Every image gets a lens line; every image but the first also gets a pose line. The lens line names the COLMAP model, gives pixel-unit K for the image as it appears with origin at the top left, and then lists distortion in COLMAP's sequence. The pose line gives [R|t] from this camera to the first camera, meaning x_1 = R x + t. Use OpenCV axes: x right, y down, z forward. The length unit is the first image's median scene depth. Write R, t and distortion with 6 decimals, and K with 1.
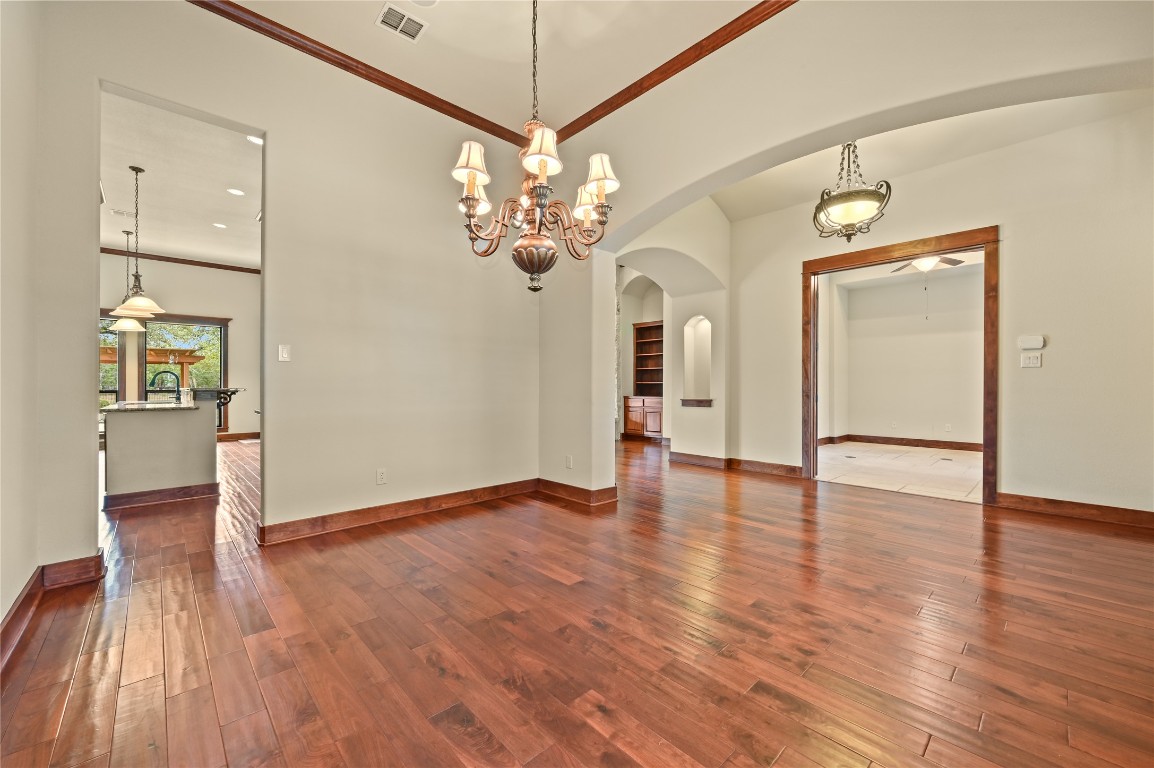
lens RADIAL K [[455.3, 0, 582.9], [0, 455.3, 385.4], [0, 0, 1]] dist [-0.000008, 0.000357]
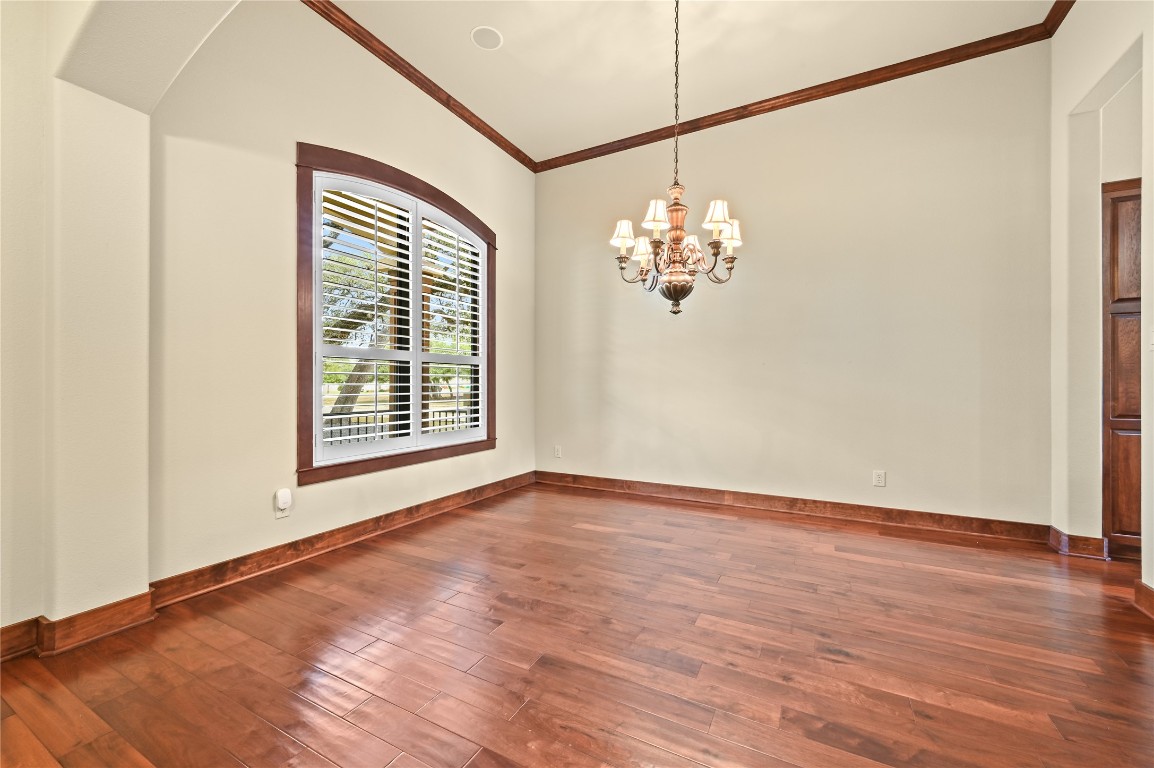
lens RADIAL K [[455.3, 0, 580.1], [0, 455.3, 383.7], [0, 0, 1]] dist [-0.000008, 0.000357]
pose [[-0.947258, 0.005826, -0.320419, 0.179544], [0.003471, 0.999963, 0.007920, -0.005204], [0.320453, 0.006390, -0.947243, 0.666747]]
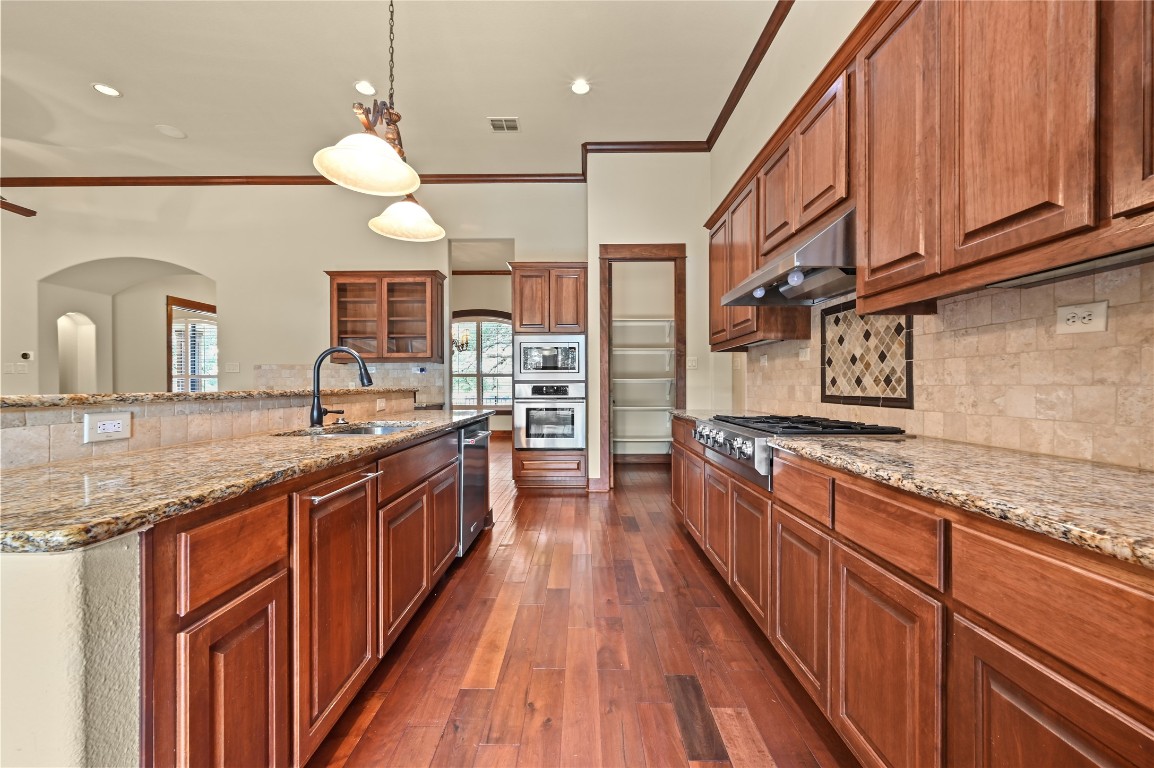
lens RADIAL K [[455.3, 0, 578.8], [0, 455.3, 383.4], [0, 0, 1]] dist [-0.000008, 0.000357]
pose [[-0.720875, 0.008003, 0.693019, -1.117914], [0.011222, 0.999937, 0.000126, 0.005364], [-0.692974, 0.007868, -0.720920, 0.936981]]
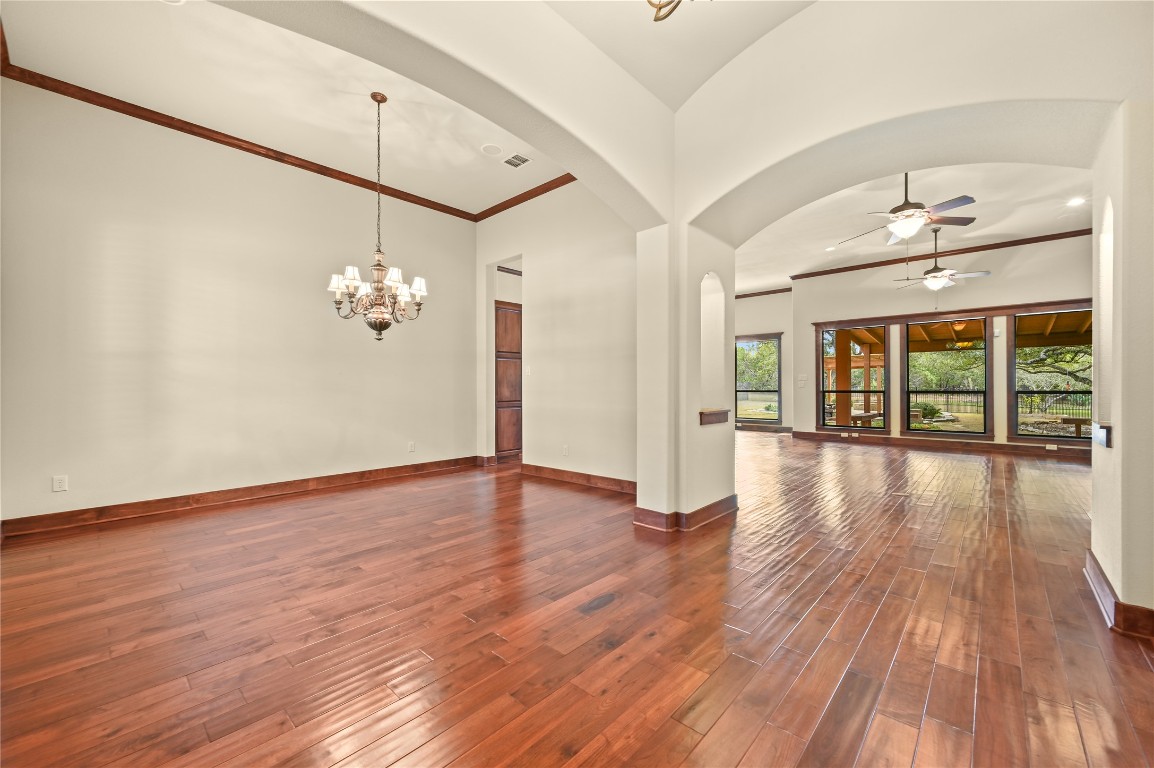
lens RADIAL K [[455.3, 0, 579.8], [0, 455.3, 386.3], [0, 0, 1]] dist [-0.000008, 0.000357]
pose [[0.077103, 0.003032, -0.997019, 0.574096], [-0.001695, 0.999994, 0.002910, -0.006728], [0.997022, 0.001466, 0.077108, 0.521296]]
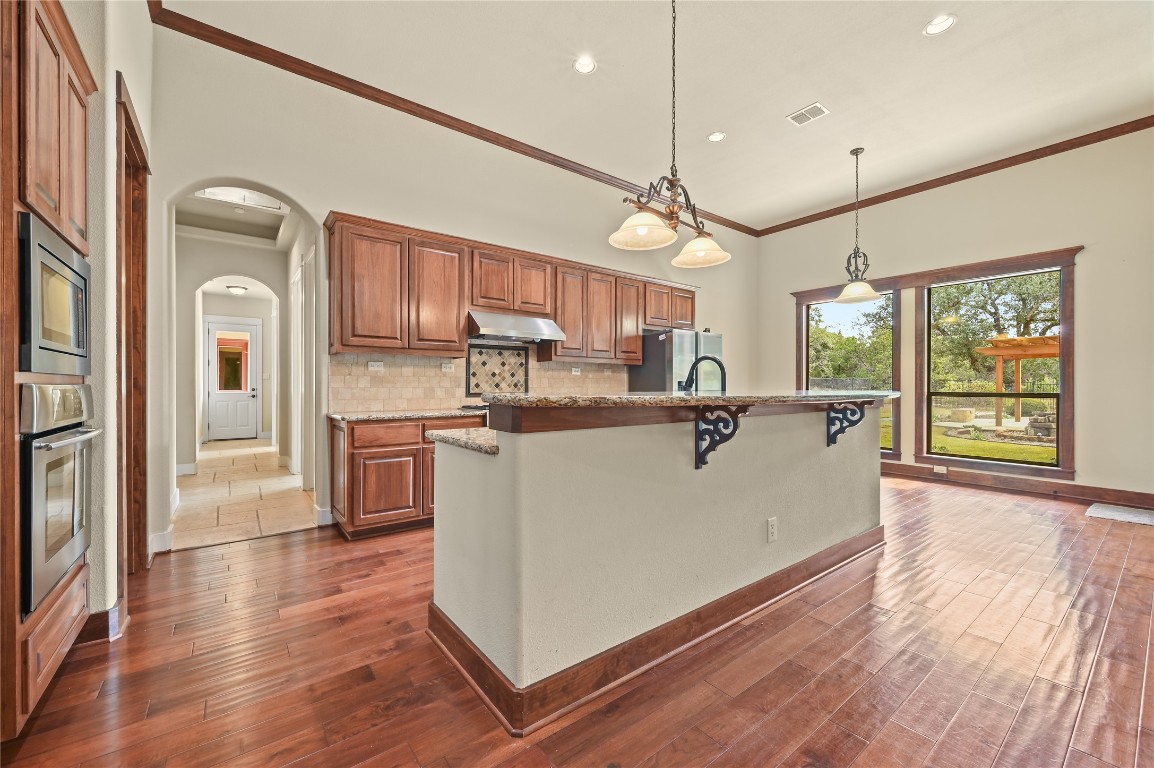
lens RADIAL K [[455.3, 0, 582.7], [0, 455.3, 385.5], [0, 0, 1]] dist [-0.000008, 0.000357]
pose [[-0.094256, 0.003679, -0.995541, -0.349911], [-0.007457, 0.999963, 0.004402, 0.002268], [0.995520, 0.007838, -0.094225, 0.746006]]
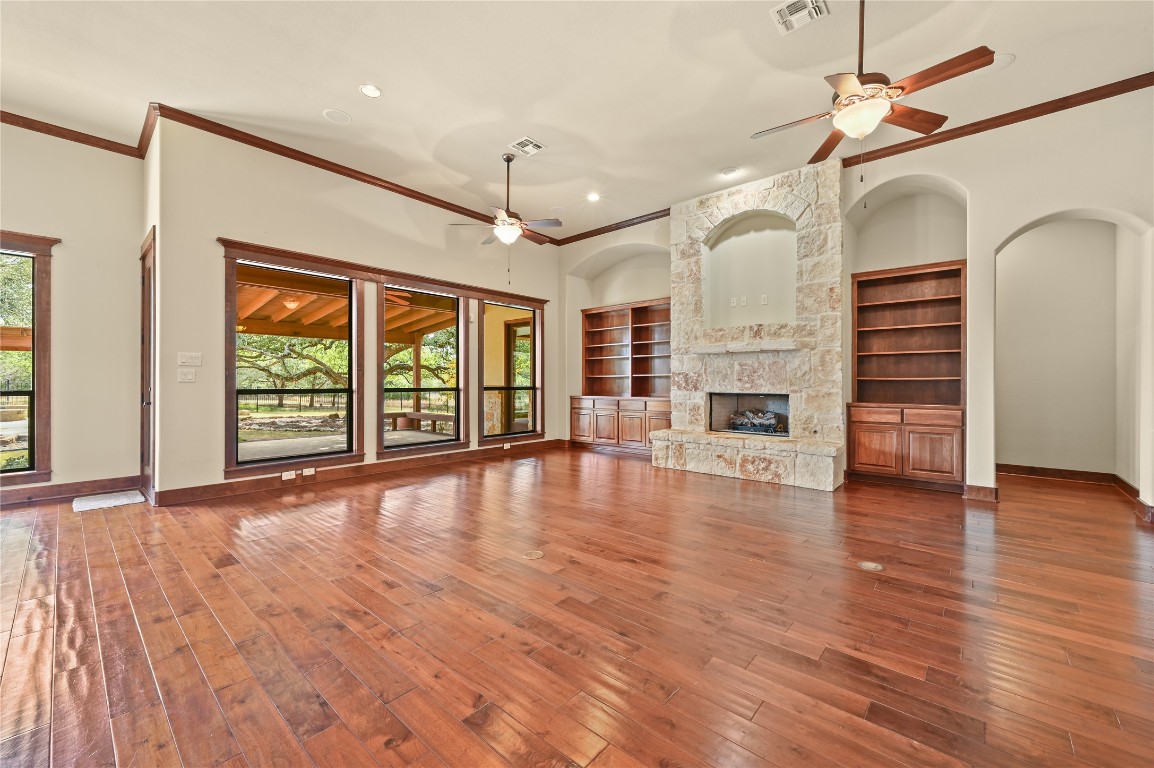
lens RADIAL K [[455.3, 0, 580.2], [0, 455.3, 382.2], [0, 0, 1]] dist [-0.000008, 0.000357]
pose [[0.995262, 0.003074, 0.097180, -0.406684], [-0.002266, 0.999962, -0.008423, 0.004066], [-0.097203, 0.008162, 0.995231, 0.687740]]
